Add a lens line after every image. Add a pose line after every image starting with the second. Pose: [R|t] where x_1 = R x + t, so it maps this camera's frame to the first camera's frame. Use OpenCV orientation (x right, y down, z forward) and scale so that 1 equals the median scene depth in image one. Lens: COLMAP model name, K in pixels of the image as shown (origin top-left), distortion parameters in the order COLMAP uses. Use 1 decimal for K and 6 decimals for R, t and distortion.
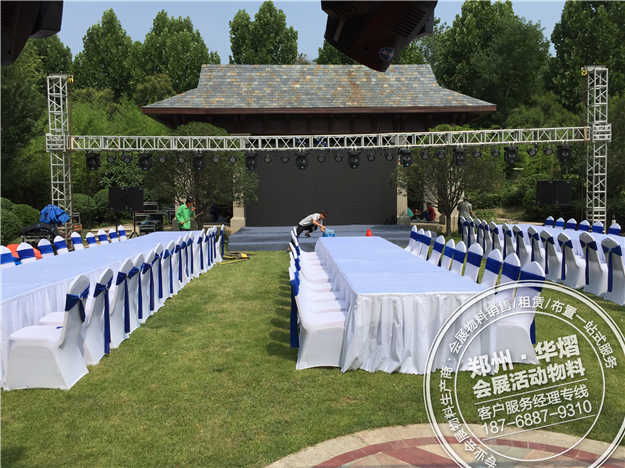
lens RADIAL K [[549.9, 0, 312.3], [0, 549.9, 232.9], [0, 0, 1]] dist [0.140498, -0.010521]
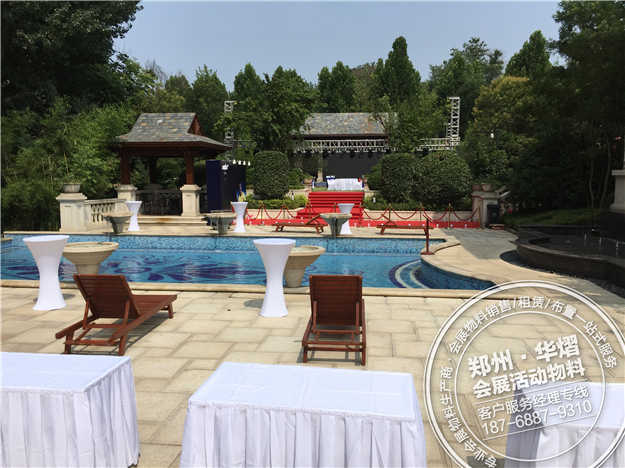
lens RADIAL K [[549.9, 0, 312.6], [0, 549.9, 233.7], [0, 0, 1]] dist [0.140498, -0.010521]
pose [[0.989122, 0.020295, -0.145693, 0.096949], [-0.015630, 0.999330, 0.033093, 0.069213], [0.146267, -0.030456, 0.988776, -0.713843]]
